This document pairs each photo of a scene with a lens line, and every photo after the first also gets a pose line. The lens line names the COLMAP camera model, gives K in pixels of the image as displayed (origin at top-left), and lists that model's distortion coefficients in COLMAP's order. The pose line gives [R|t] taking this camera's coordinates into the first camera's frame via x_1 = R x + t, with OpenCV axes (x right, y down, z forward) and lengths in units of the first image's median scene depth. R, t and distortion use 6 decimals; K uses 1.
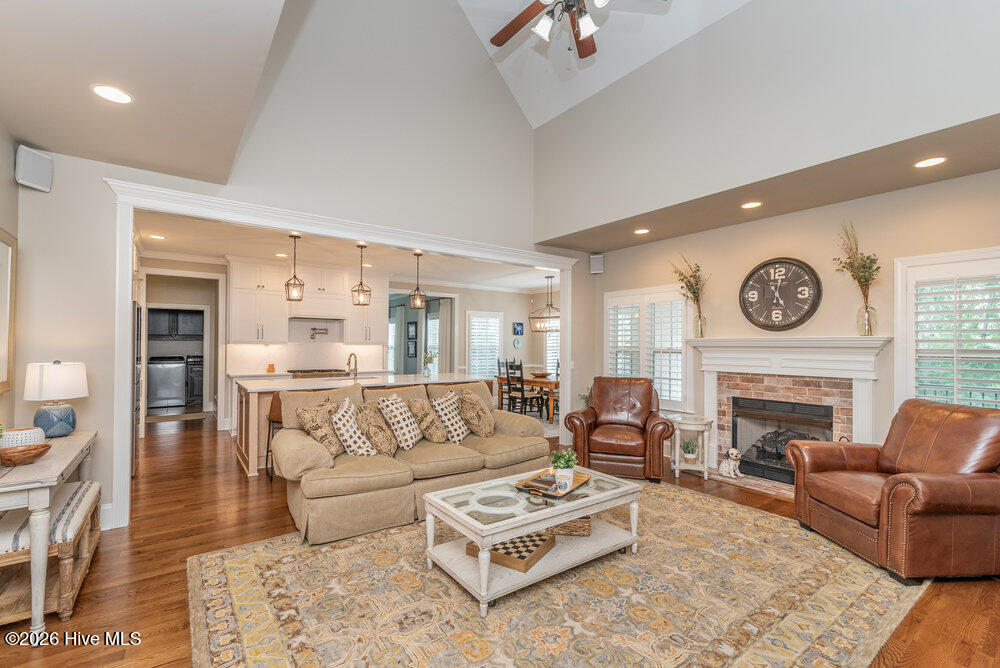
lens RADIAL K [[439.7, 0, 500.1], [0, 439.7, 339.7], [0, 0, 1]] dist [0.000232, 0.000028]
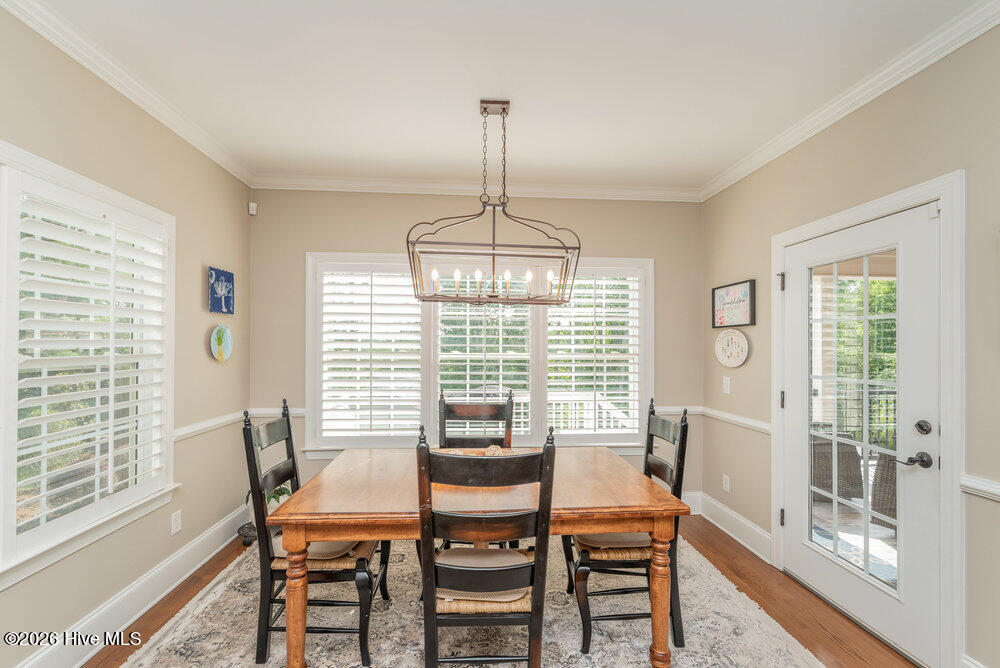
lens RADIAL K [[439.7, 0, 499.1], [0, 439.7, 336.2], [0, 0, 1]] dist [0.000232, 0.000028]
pose [[0.529996, 0.003051, 0.847995, -0.105606], [-0.012530, 0.999913, 0.004233, 0.001140], [-0.847908, -0.012869, 0.529988, 0.699195]]
